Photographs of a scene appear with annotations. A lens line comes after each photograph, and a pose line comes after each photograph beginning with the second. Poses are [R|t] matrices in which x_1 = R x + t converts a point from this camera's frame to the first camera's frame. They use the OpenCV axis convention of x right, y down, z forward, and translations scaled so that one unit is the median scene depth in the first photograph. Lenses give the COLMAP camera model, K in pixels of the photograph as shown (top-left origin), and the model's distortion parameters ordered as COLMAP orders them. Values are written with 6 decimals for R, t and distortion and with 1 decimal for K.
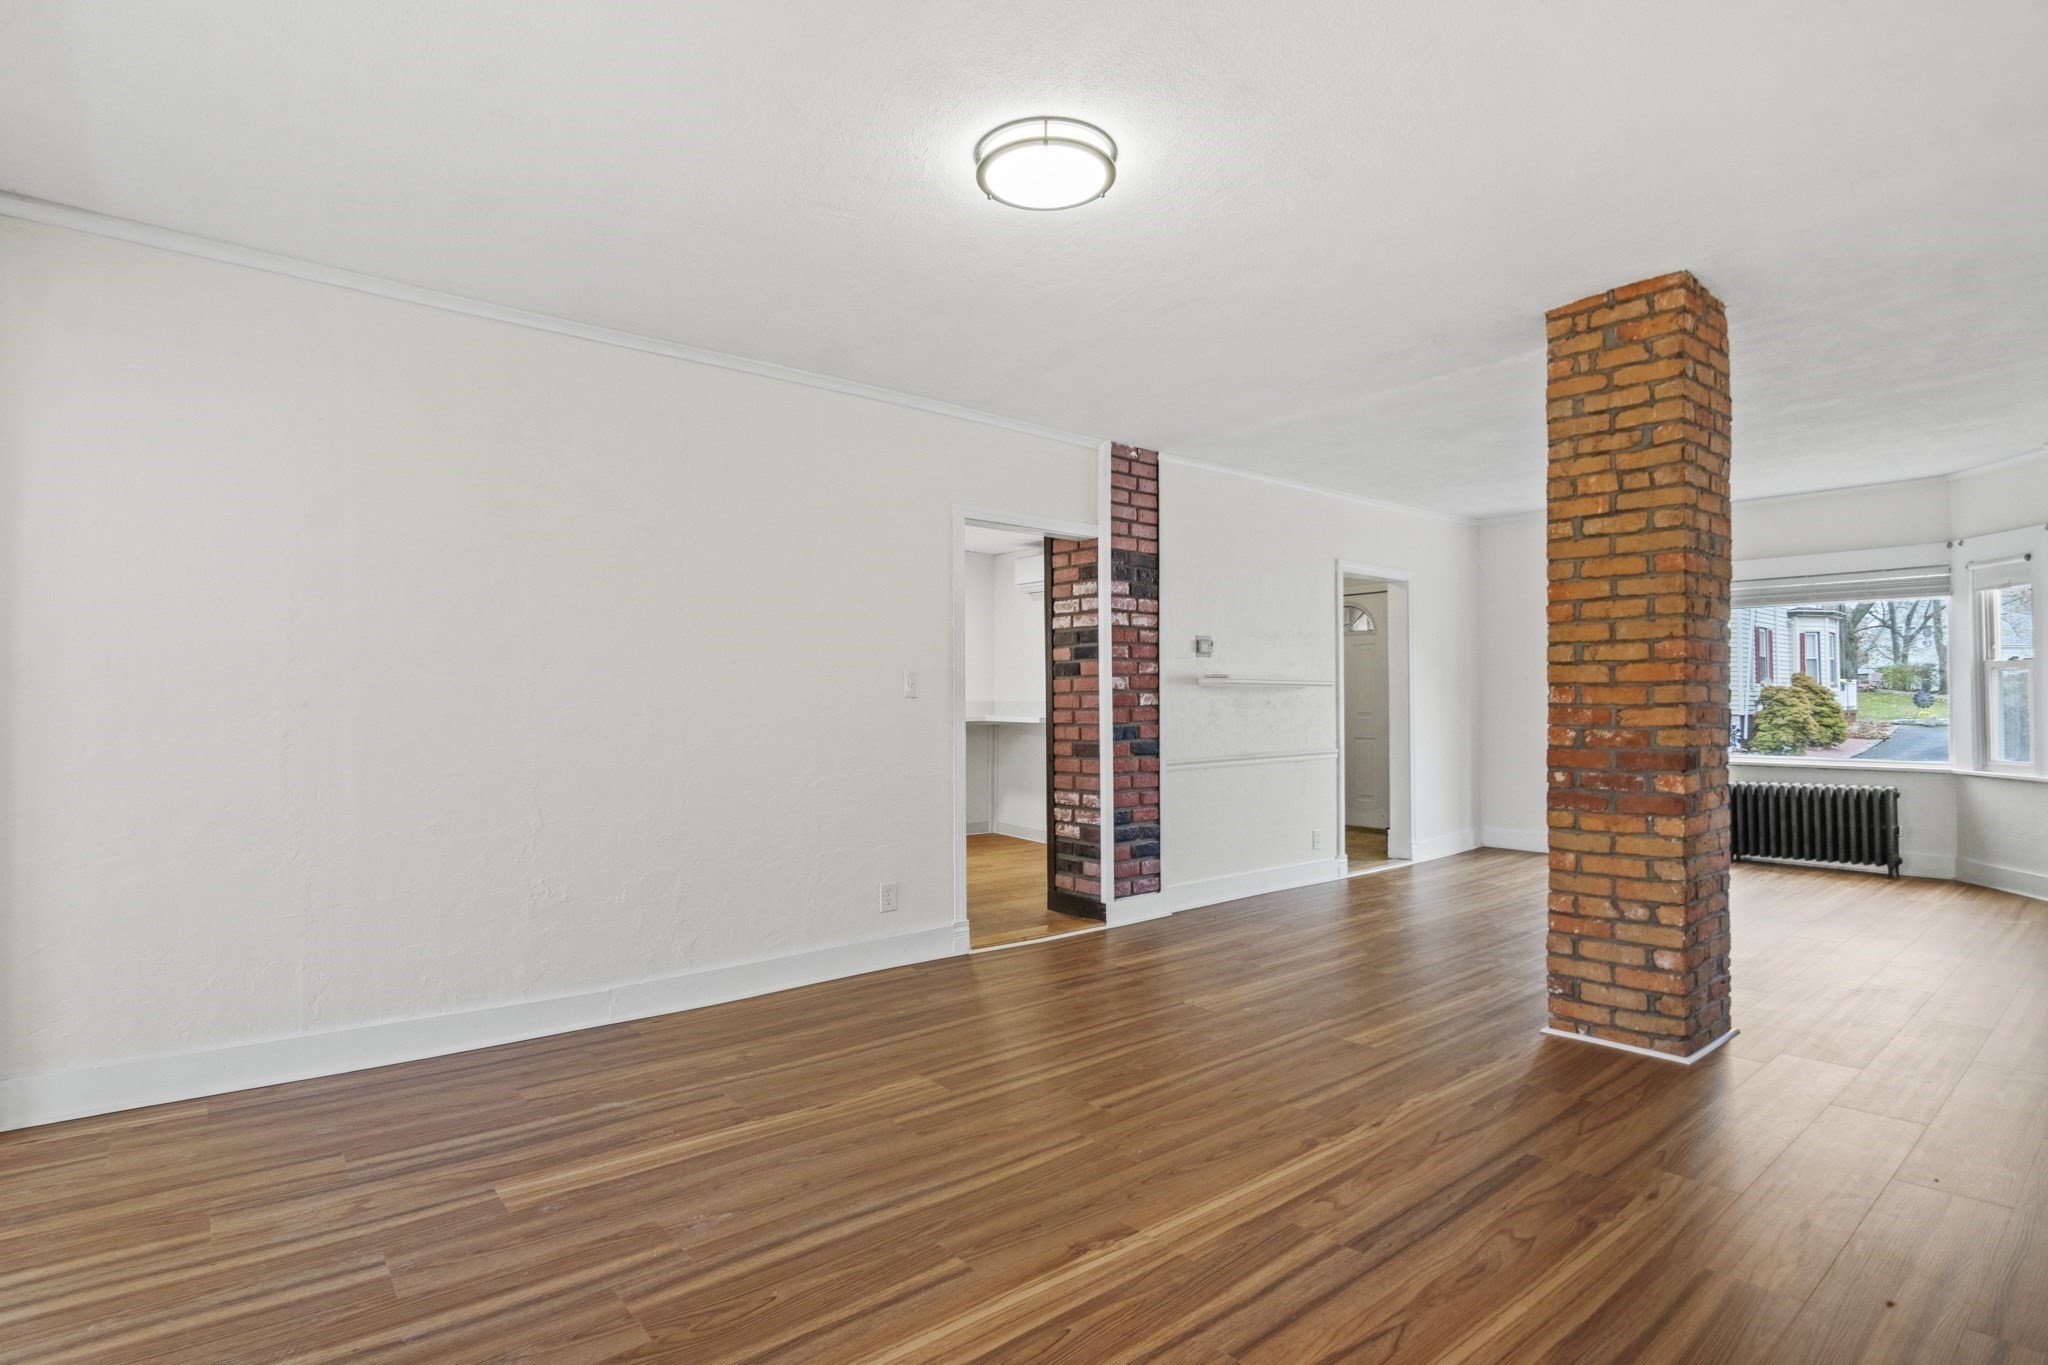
lens RADIAL K [[1015.7, 0, 1025.3], [0, 1015.7, 691.4], [0, 0, 1]] dist [-0.018780, -0.000512]
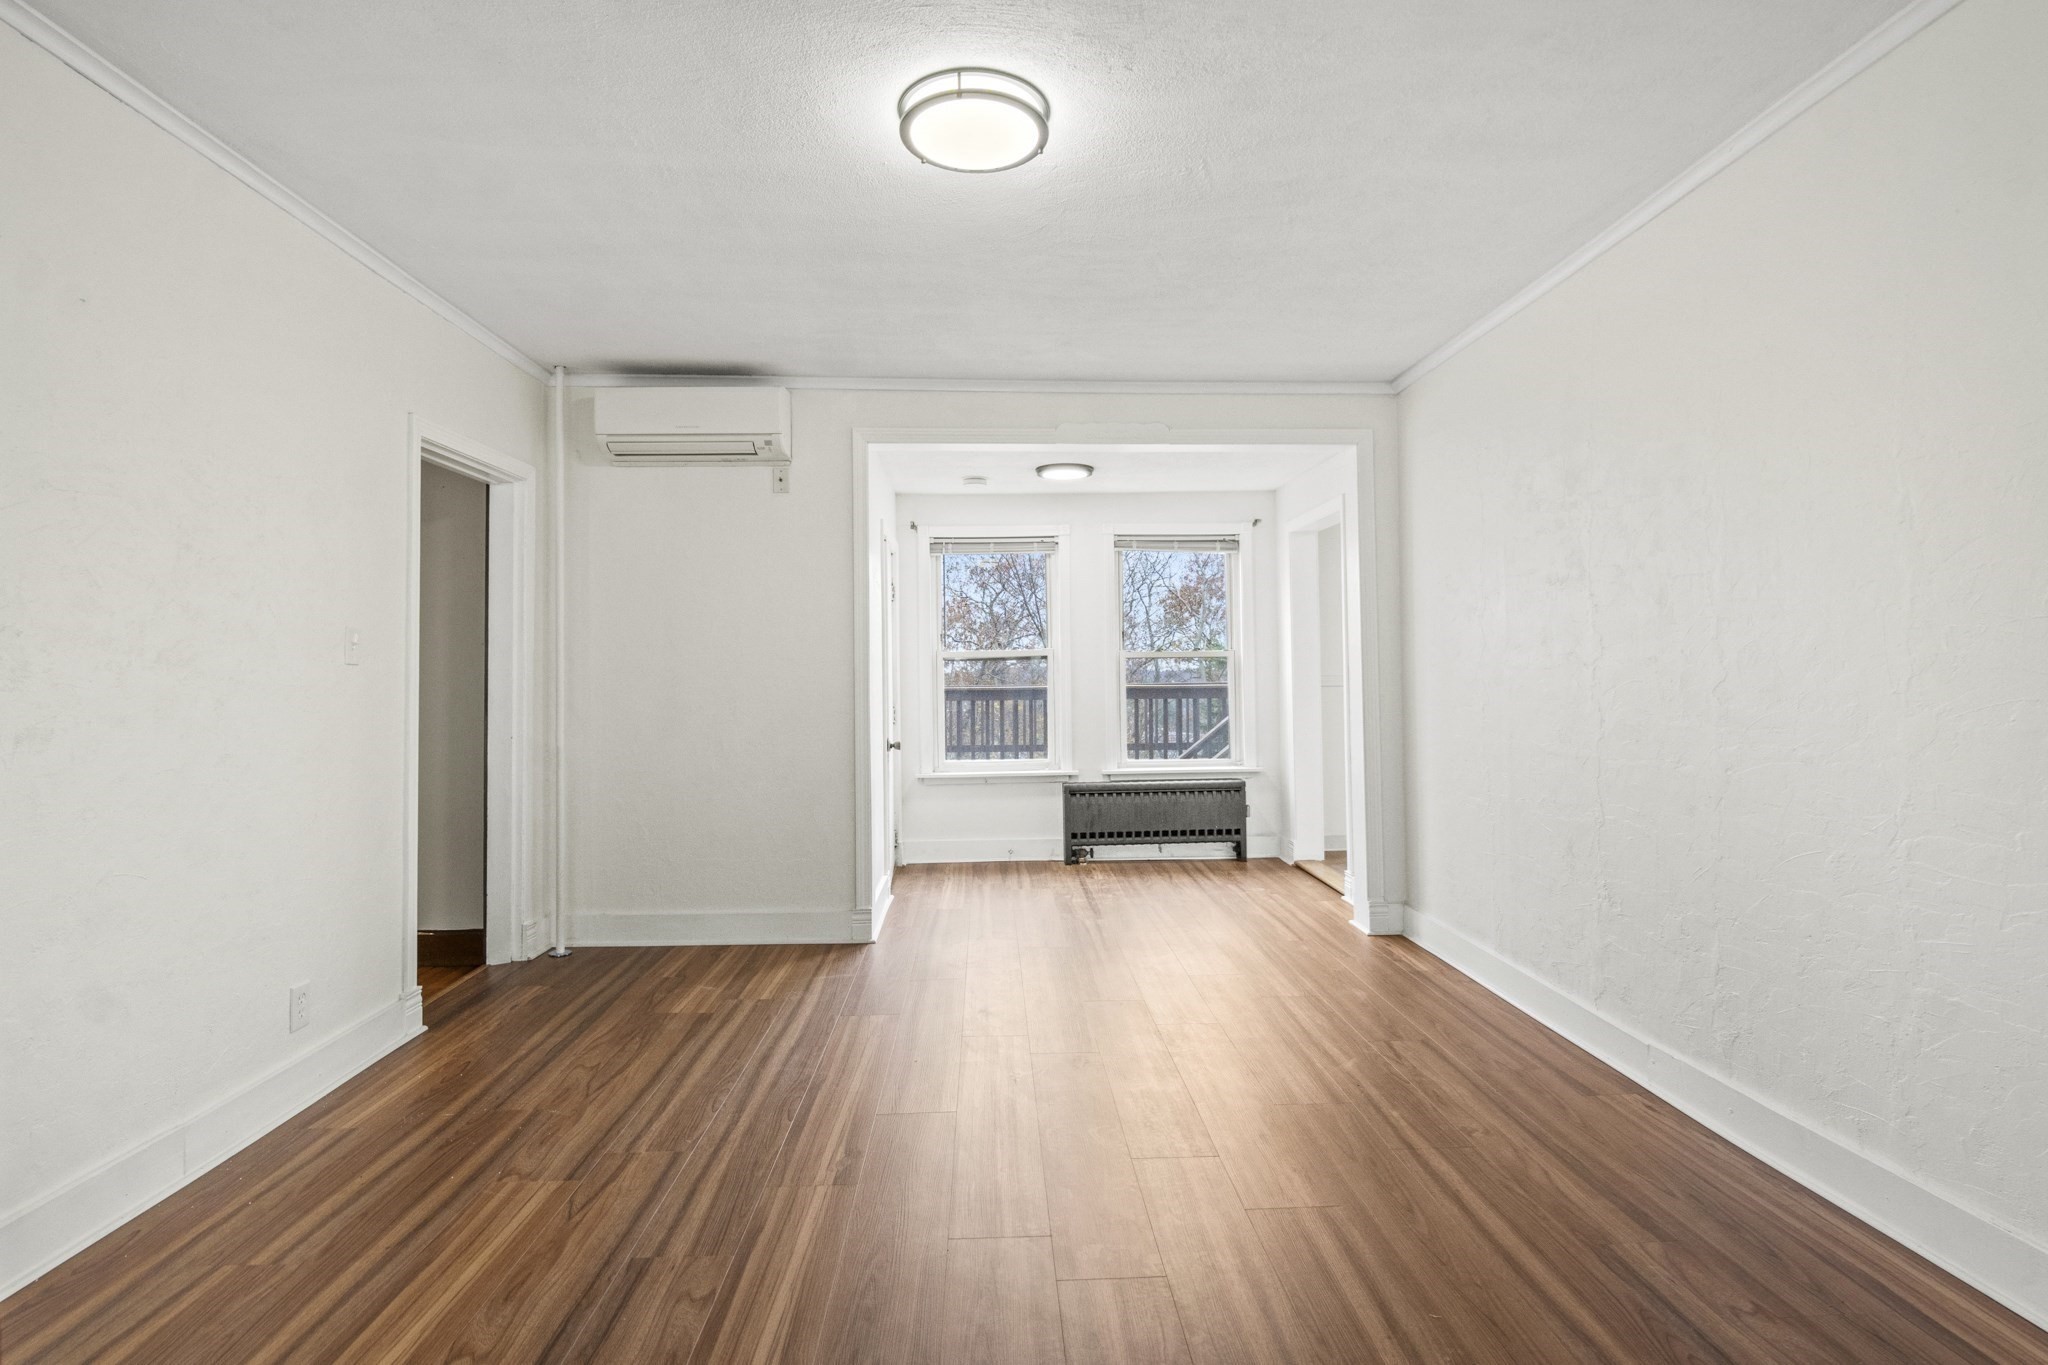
lens RADIAL K [[1007.8, 0, 1030.9], [0, 1007.8, 654.6], [0, 0, 1]] dist [0.003546, -0.014280]
pose [[-0.595218, -0.010335, -0.803498, 0.551283], [0.022588, 0.999307, -0.029586, 0.003692], [0.803247, -0.035760, -0.594572, 1.177249]]
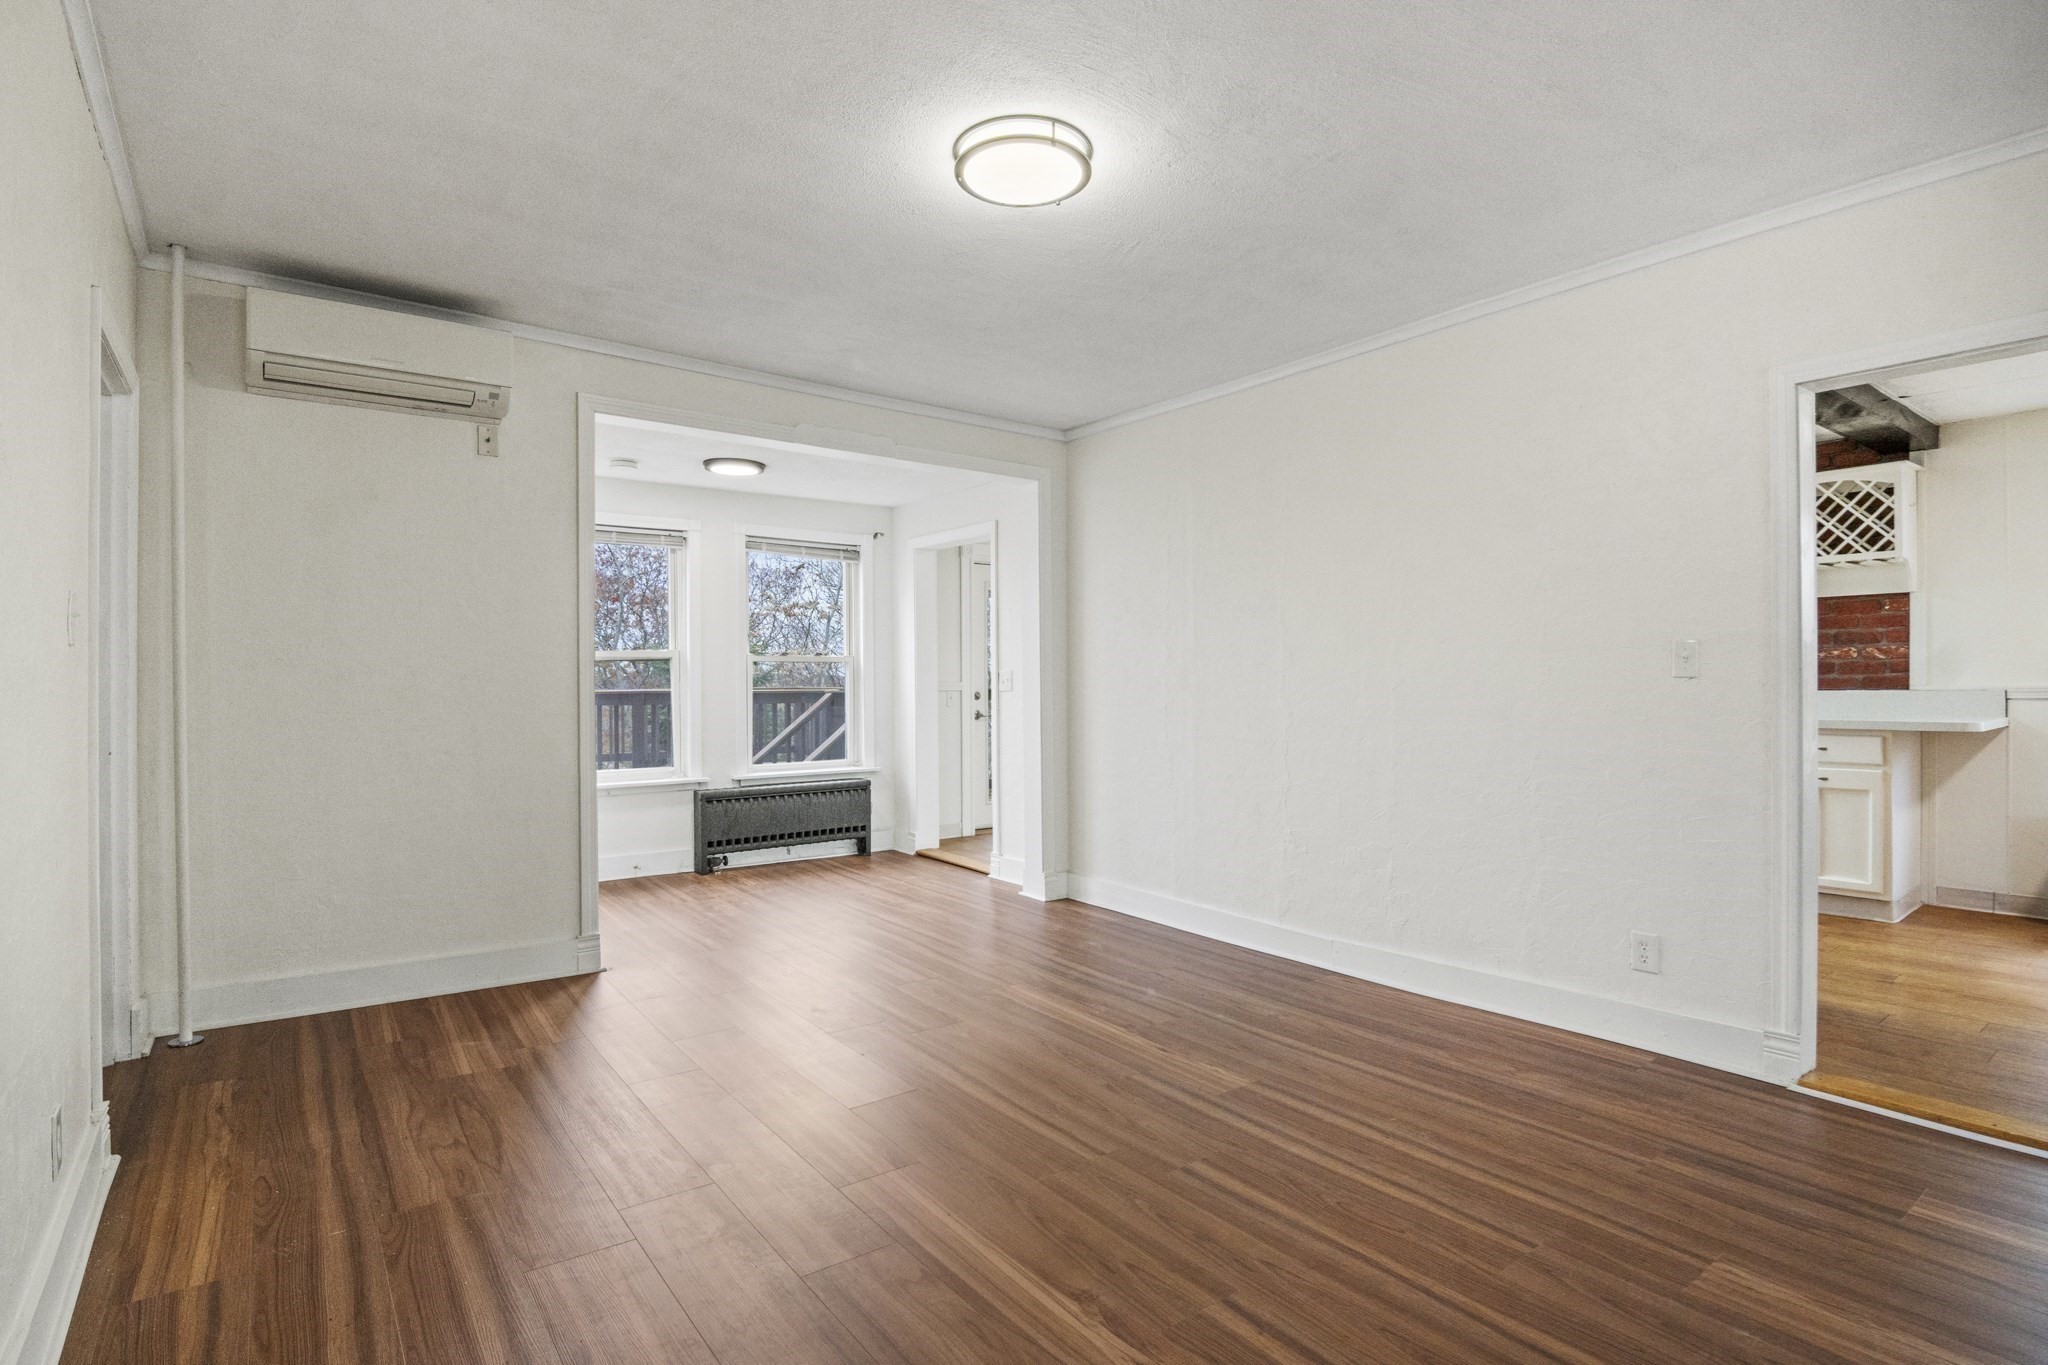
lens RADIAL K [[1007.1, 0, 1033.5], [0, 1007.1, 683.4], [0, 0, 1]] dist [-0.024502, -0.000867]
pose [[-0.034283, 0.002222, -0.999410, 0.770637], [0.015168, 0.999884, 0.001703, 0.003893], [0.999297, -0.015100, -0.034313, 0.768434]]
